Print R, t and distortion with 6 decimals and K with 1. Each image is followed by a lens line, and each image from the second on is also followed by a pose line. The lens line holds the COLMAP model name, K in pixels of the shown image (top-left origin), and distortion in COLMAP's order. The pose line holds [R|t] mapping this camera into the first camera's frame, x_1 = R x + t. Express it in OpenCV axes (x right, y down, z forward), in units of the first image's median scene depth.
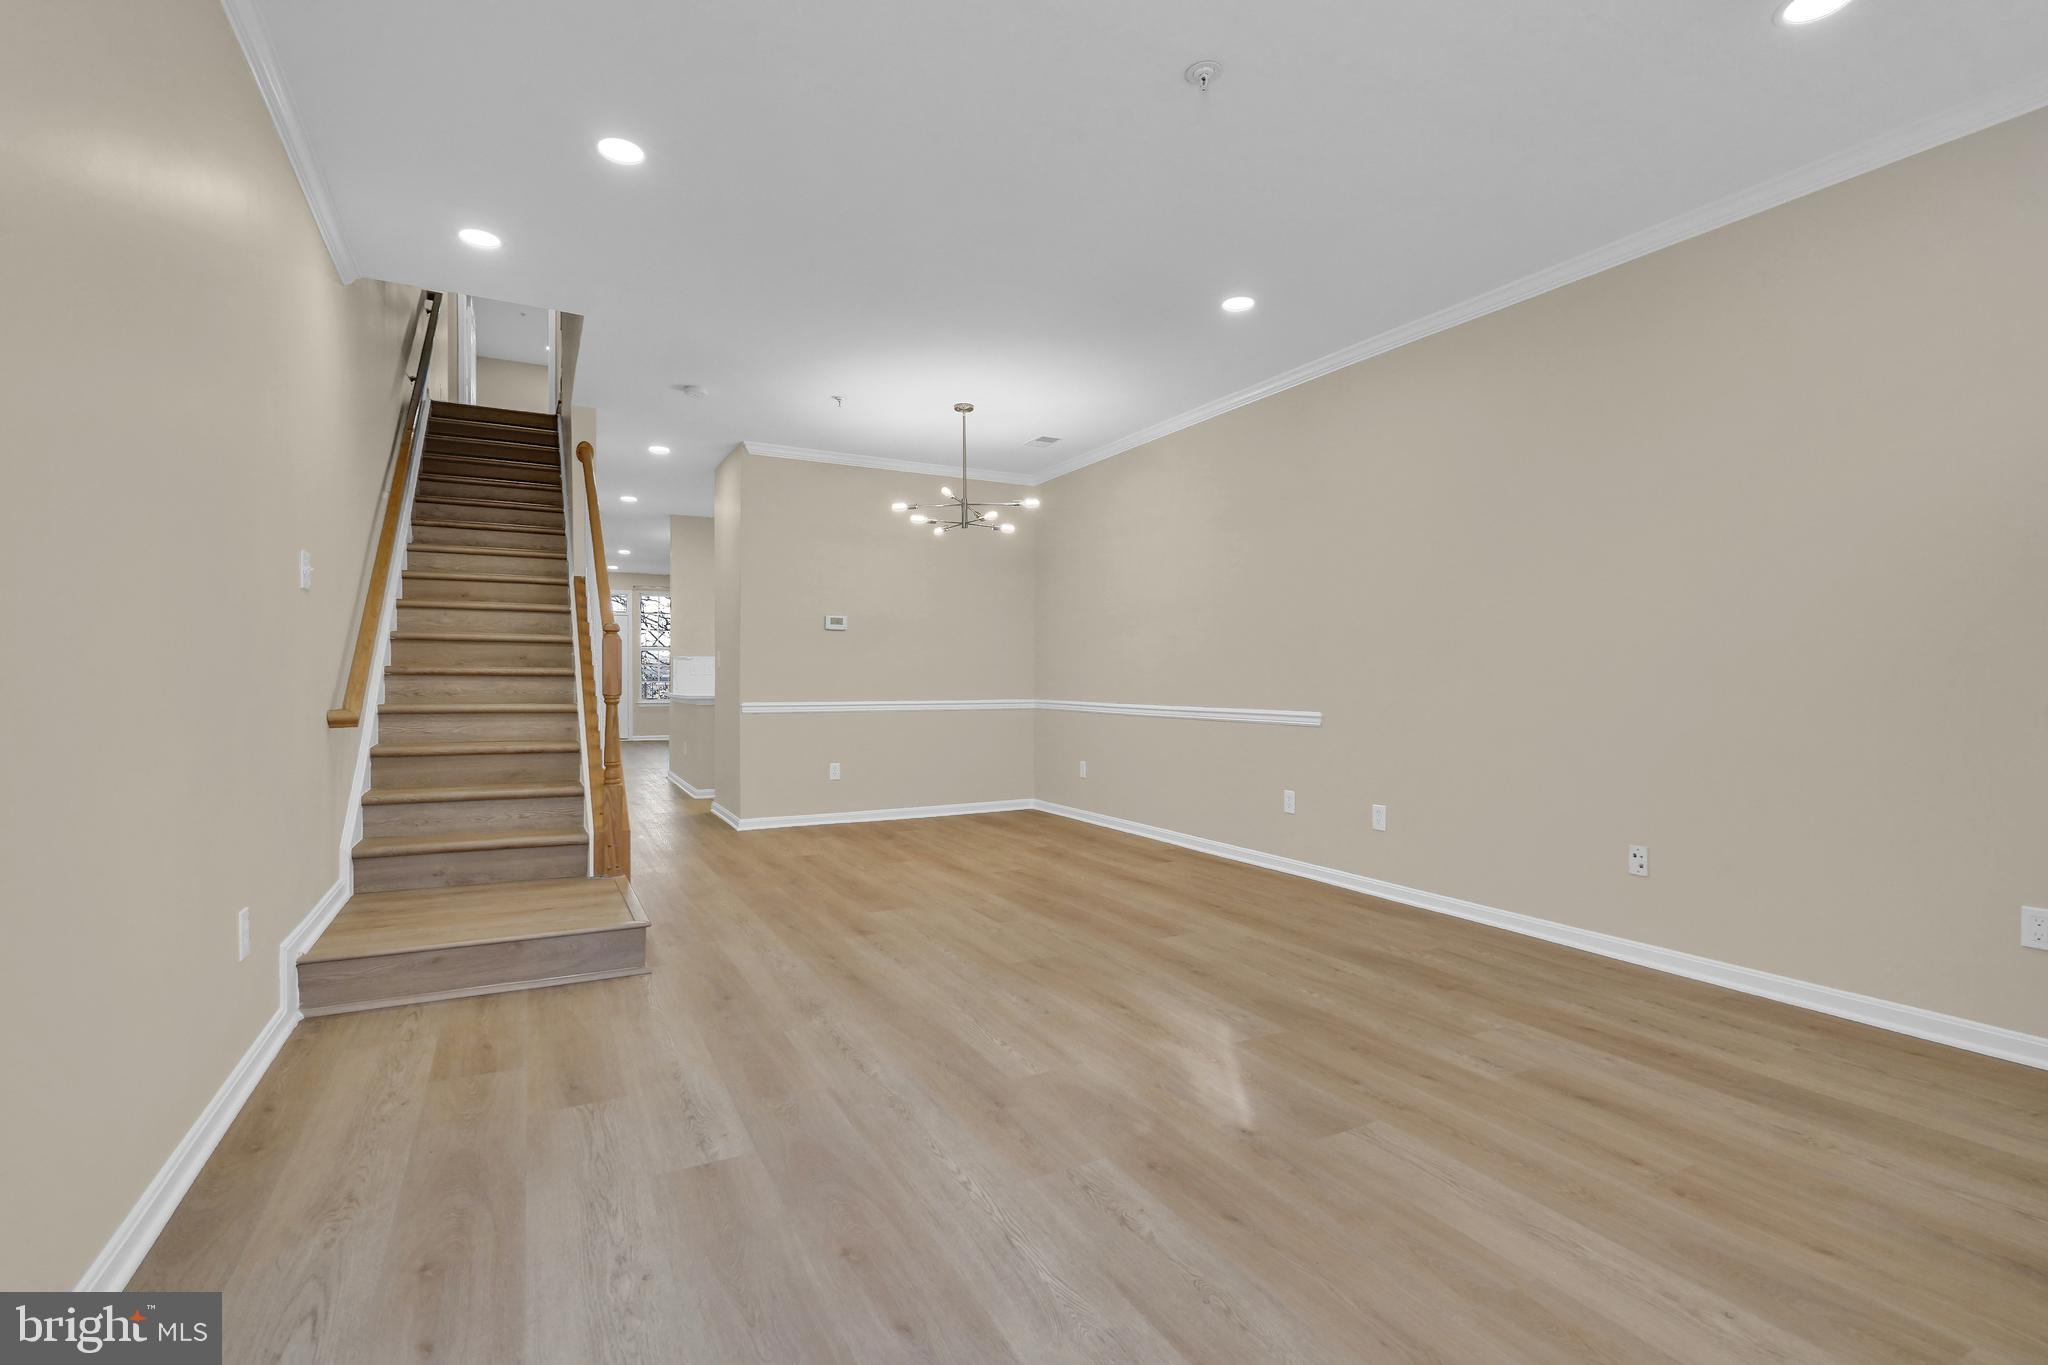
lens RADIAL K [[934.2, 0, 1021.7], [0, 934.2, 679.7], [0, 0, 1]] dist [-0.001299, 0.000165]
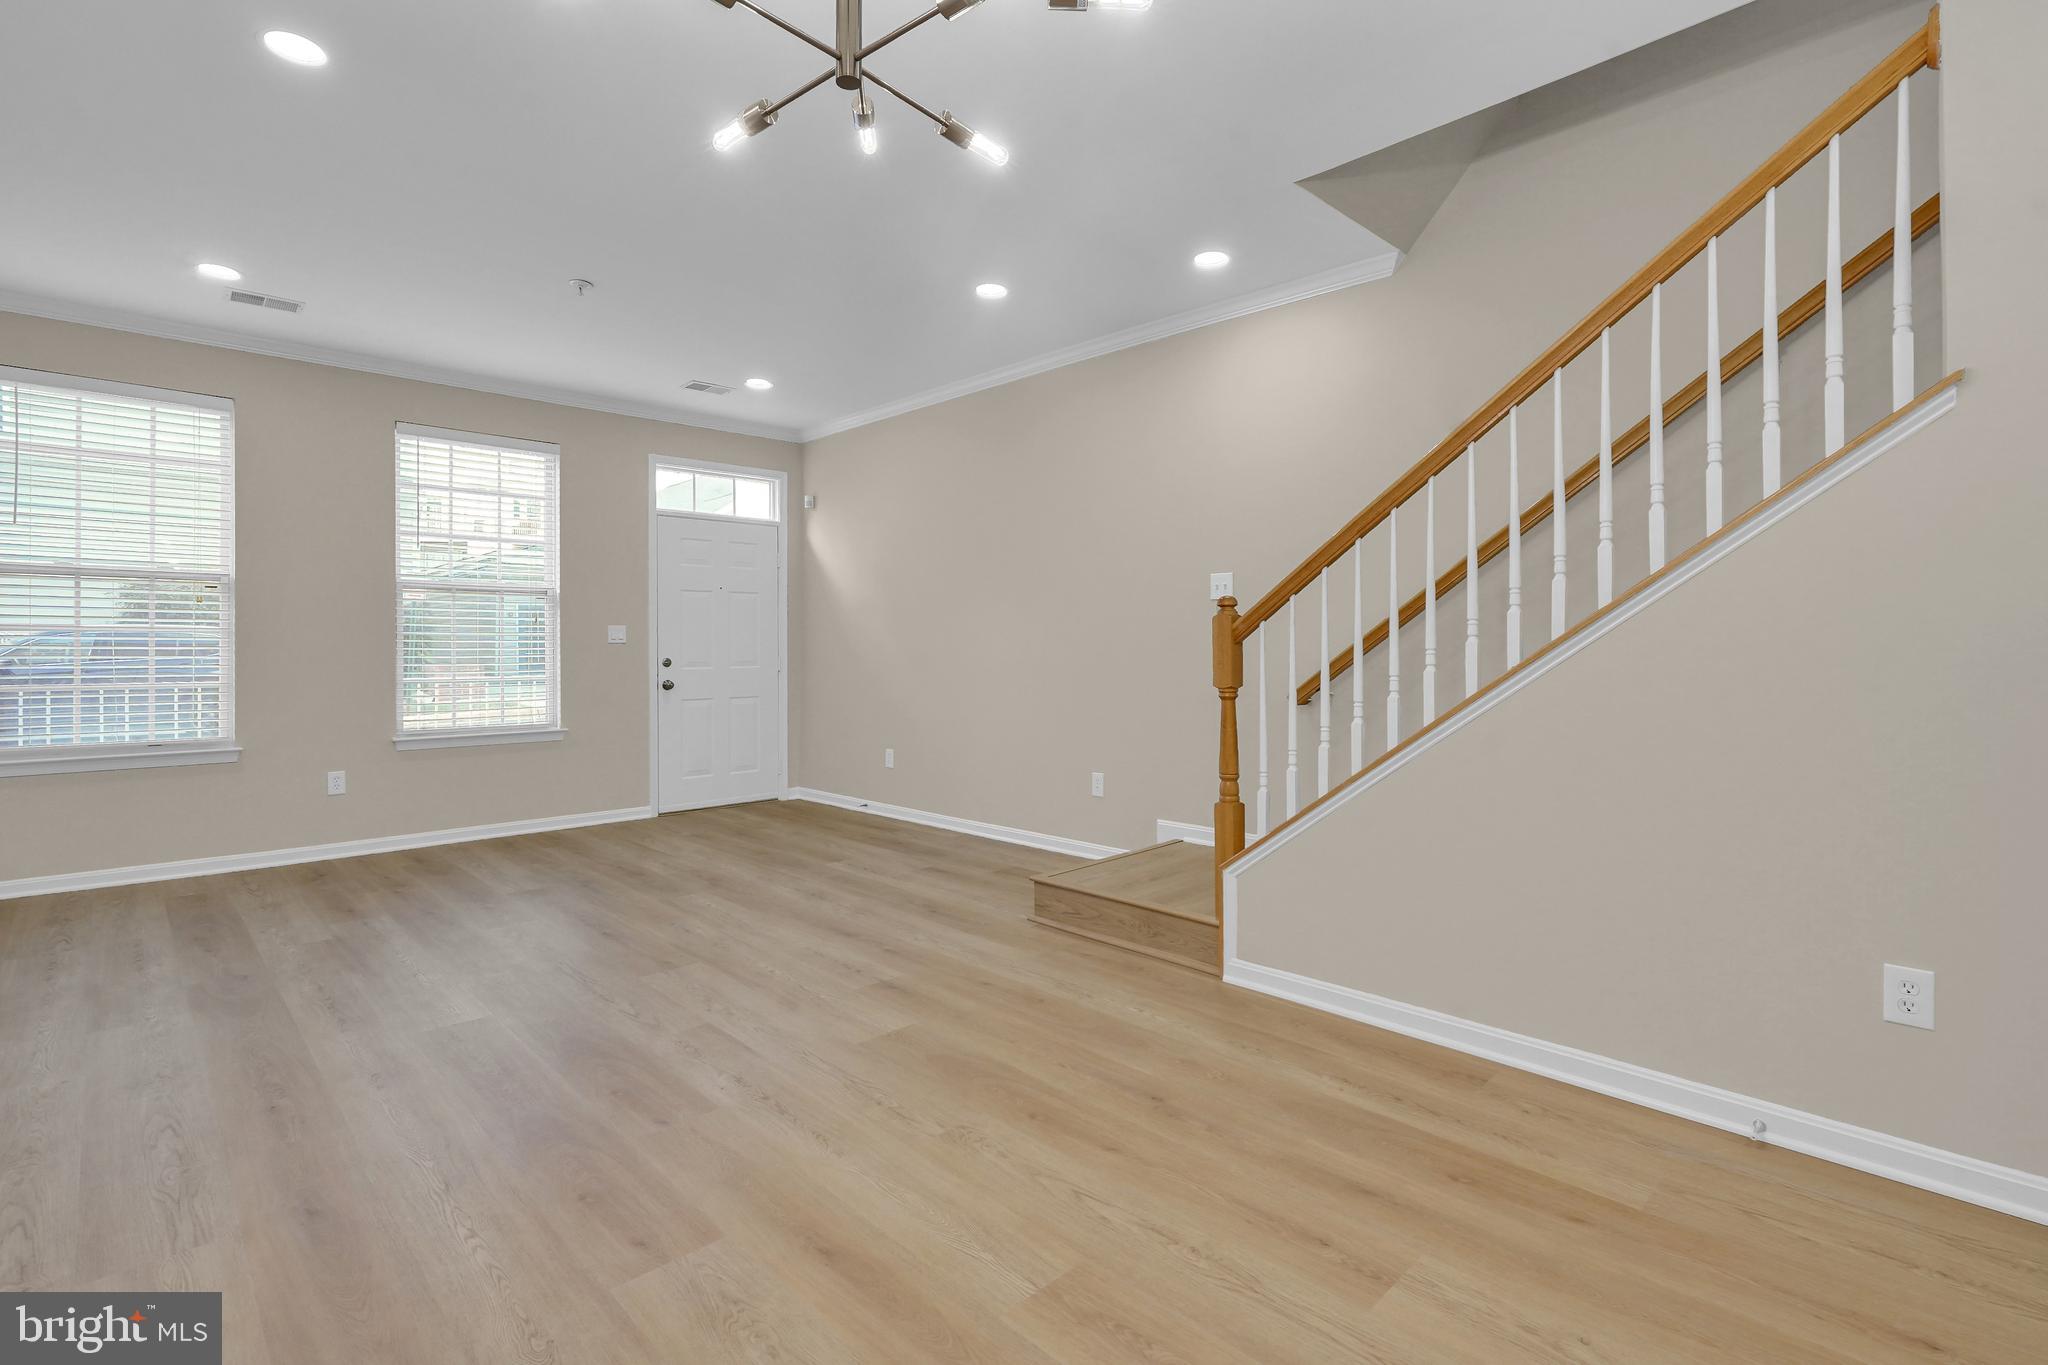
lens RADIAL K [[950.8, 0, 1022.0], [0, 950.8, 681.0], [0, 0, 1]] dist [-0.000519, -0.000125]
pose [[-0.960374, 0.009654, -0.278549, -0.065075], [-0.000130, 0.999384, 0.035083, -0.021159], [0.278716, 0.033729, -0.959781, 2.094172]]
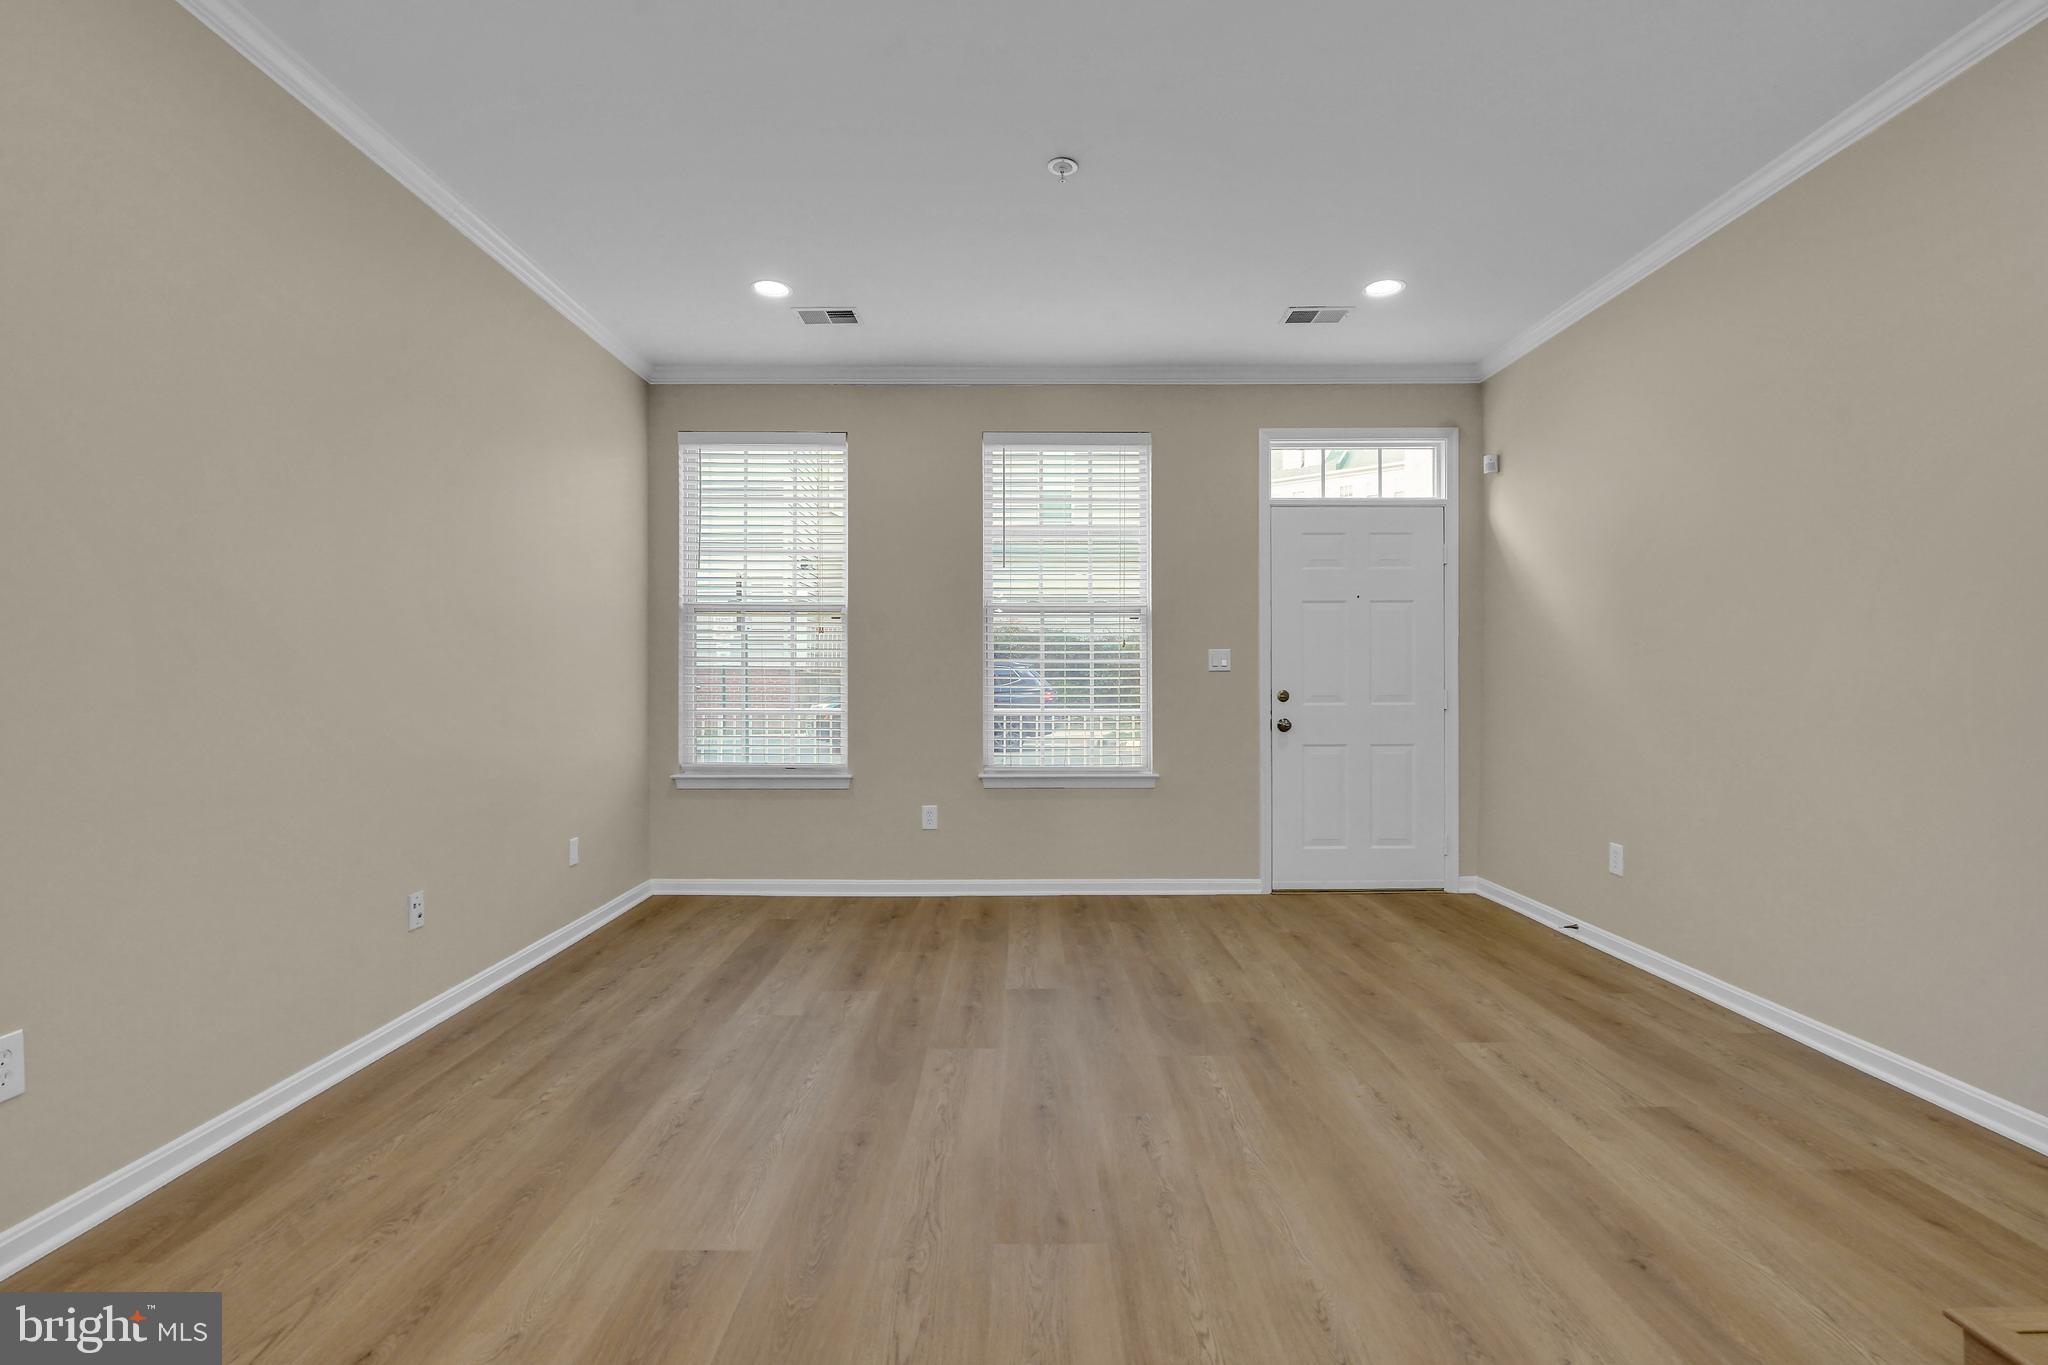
lens RADIAL K [[934.2, 0, 1021.7], [0, 934.2, 679.7], [0, 0, 1]] dist [-0.001299, 0.000165]
pose [[-0.884354, -0.000915, 0.466815, -0.226588], [-0.000533, 0.999999, 0.000950, -0.017541], [-0.466816, 0.000591, -0.884354, 1.544224]]
